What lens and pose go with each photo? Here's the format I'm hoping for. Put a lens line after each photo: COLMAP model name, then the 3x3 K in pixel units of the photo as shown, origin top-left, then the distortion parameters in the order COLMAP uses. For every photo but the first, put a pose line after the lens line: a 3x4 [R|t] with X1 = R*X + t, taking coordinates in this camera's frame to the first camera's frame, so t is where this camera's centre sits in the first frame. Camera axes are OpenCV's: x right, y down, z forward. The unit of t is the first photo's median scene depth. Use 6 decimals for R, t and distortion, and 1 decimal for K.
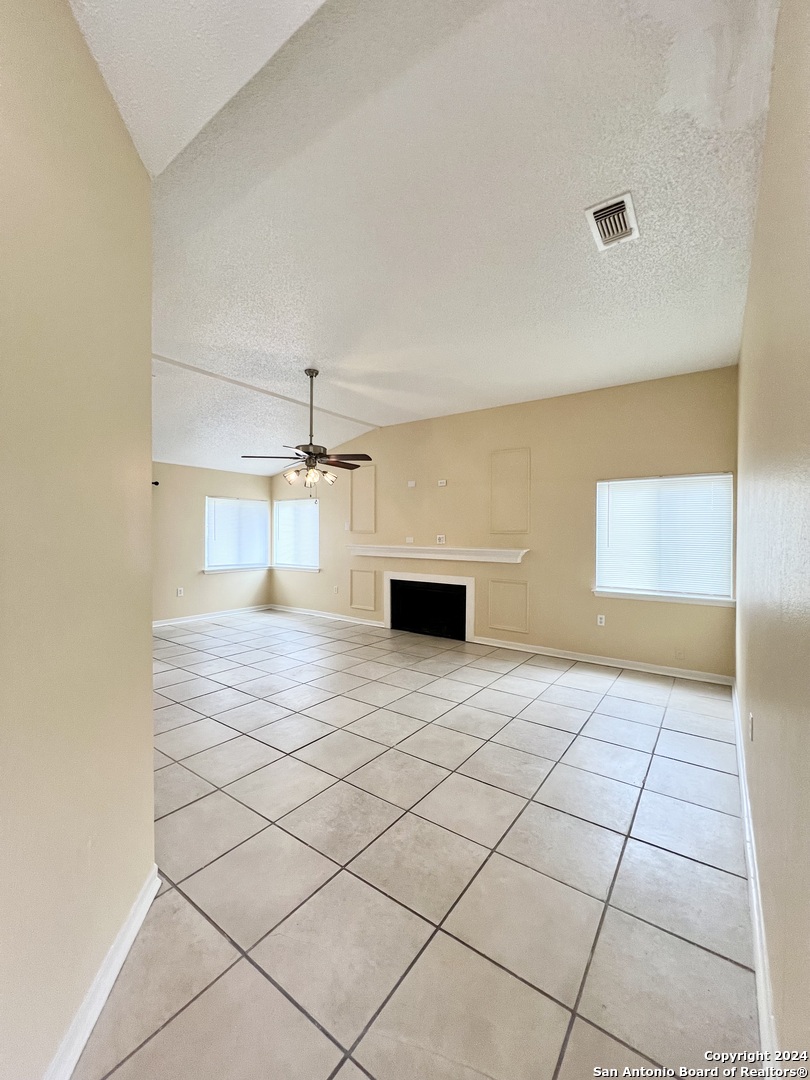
lens RADIAL K [[432.6, 0, 406.8], [0, 432.6, 540.9], [0, 0, 1]] dist [-0.000760, 0.001199]
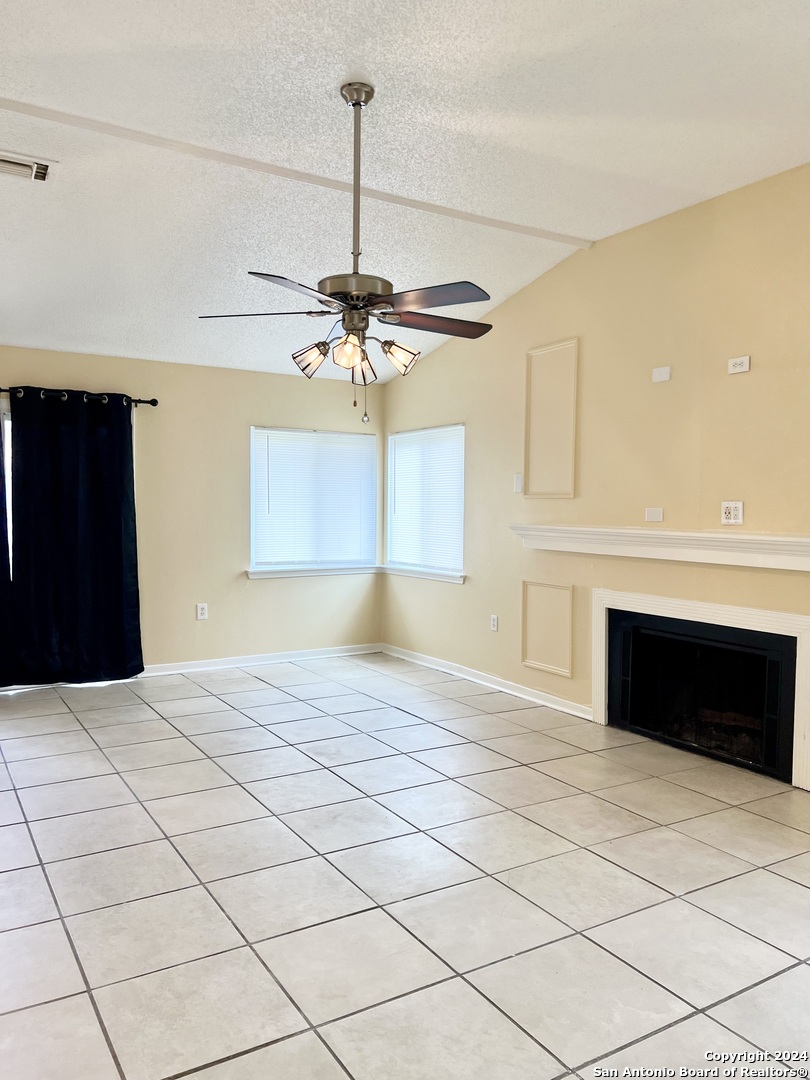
lens RADIAL K [[808.4, 0, 406.0], [0, 808.4, 551.3], [0, 0, 1]] dist [0.036523, -0.018241]
pose [[0.923811, 0.023236, -0.382142, 0.084307], [-0.008558, 0.999160, 0.040065, 0.004322], [0.382753, -0.033742, 0.923235, 0.208133]]
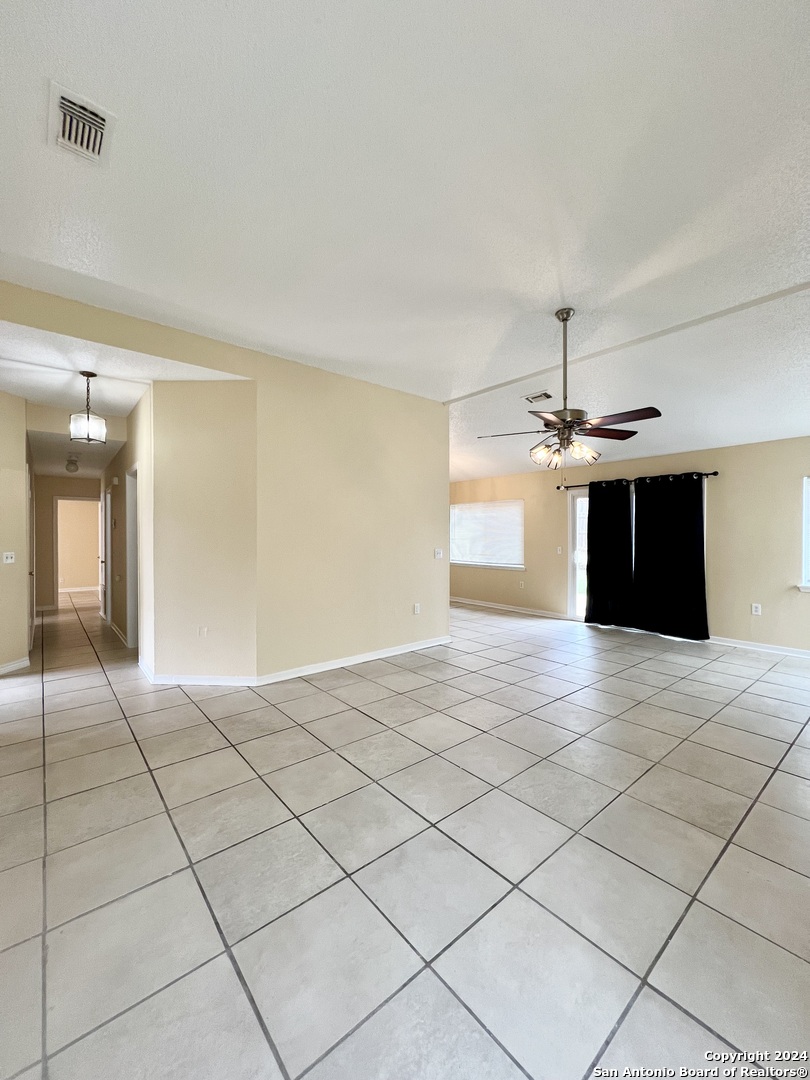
lens RADIAL K [[432.6, 0, 411.2], [0, 432.6, 539.7], [0, 0, 1]] dist [-0.000760, 0.001199]
pose [[-0.241201, 0.001296, -0.970474, 0.394085], [-0.015148, 0.999872, 0.005100, 0.000777], [0.970357, 0.015931, -0.241150, 0.640805]]
